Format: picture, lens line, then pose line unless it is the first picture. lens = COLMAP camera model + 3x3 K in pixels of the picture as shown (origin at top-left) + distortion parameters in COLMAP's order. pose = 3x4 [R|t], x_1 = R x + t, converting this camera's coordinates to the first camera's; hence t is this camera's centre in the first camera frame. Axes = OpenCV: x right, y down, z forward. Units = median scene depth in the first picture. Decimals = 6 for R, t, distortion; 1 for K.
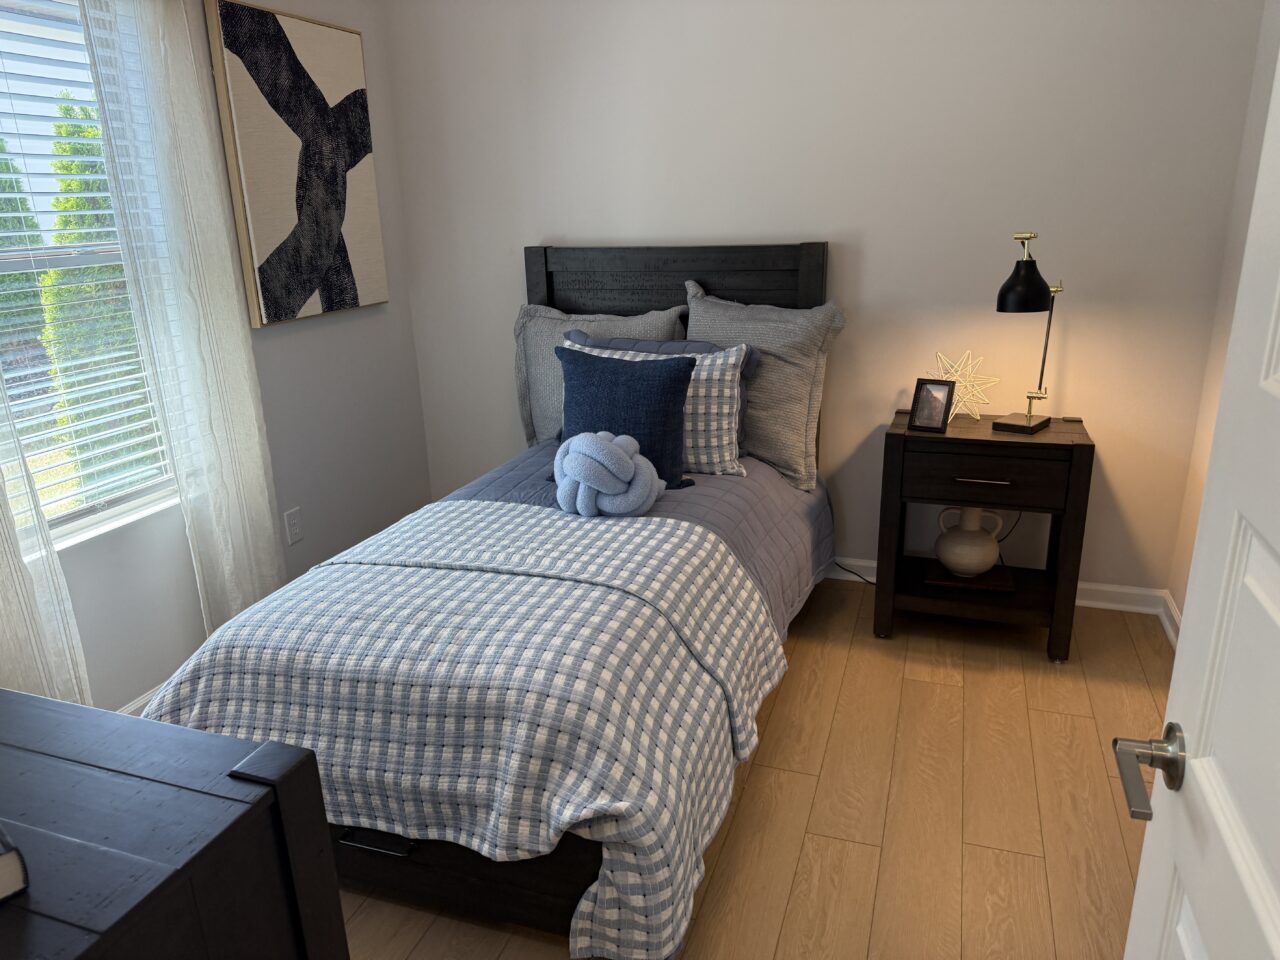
lens RADIAL K [[896.0, 0, 640.0], [0, 896.0, 480.0], [0, 0, 1]] dist [-0.024720, -0.002571]
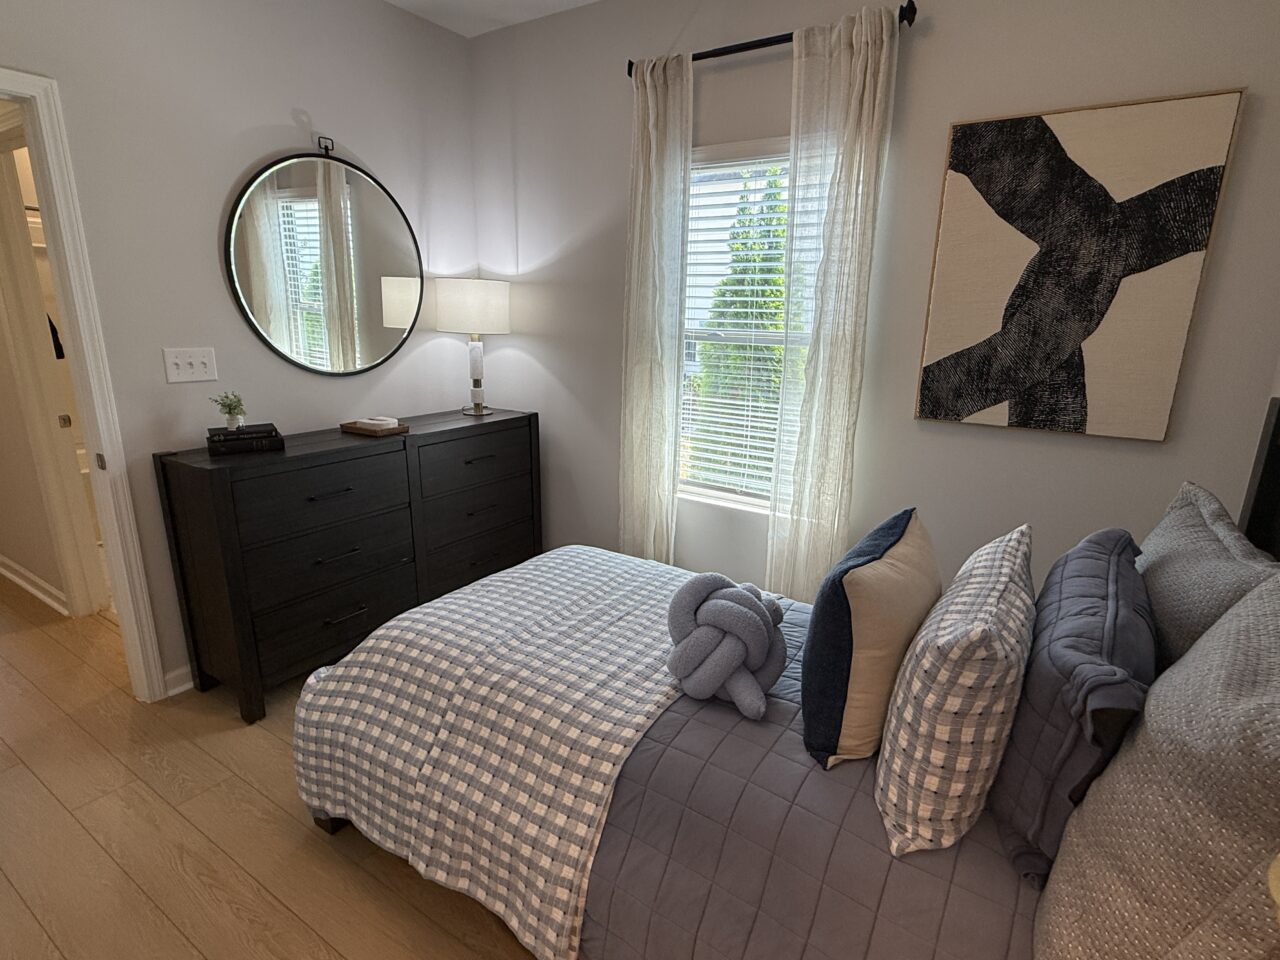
lens RADIAL K [[664.7, 0, 640.0], [0, 664.7, 480.0], [0, 0, 1]] dist [-0.002206, -0.000295]
pose [[-0.229698, 0.268968, -0.935358, 0.428104], [-0.296806, 0.895917, 0.330514, -0.261794], [0.926901, 0.353538, -0.125959, 0.769803]]
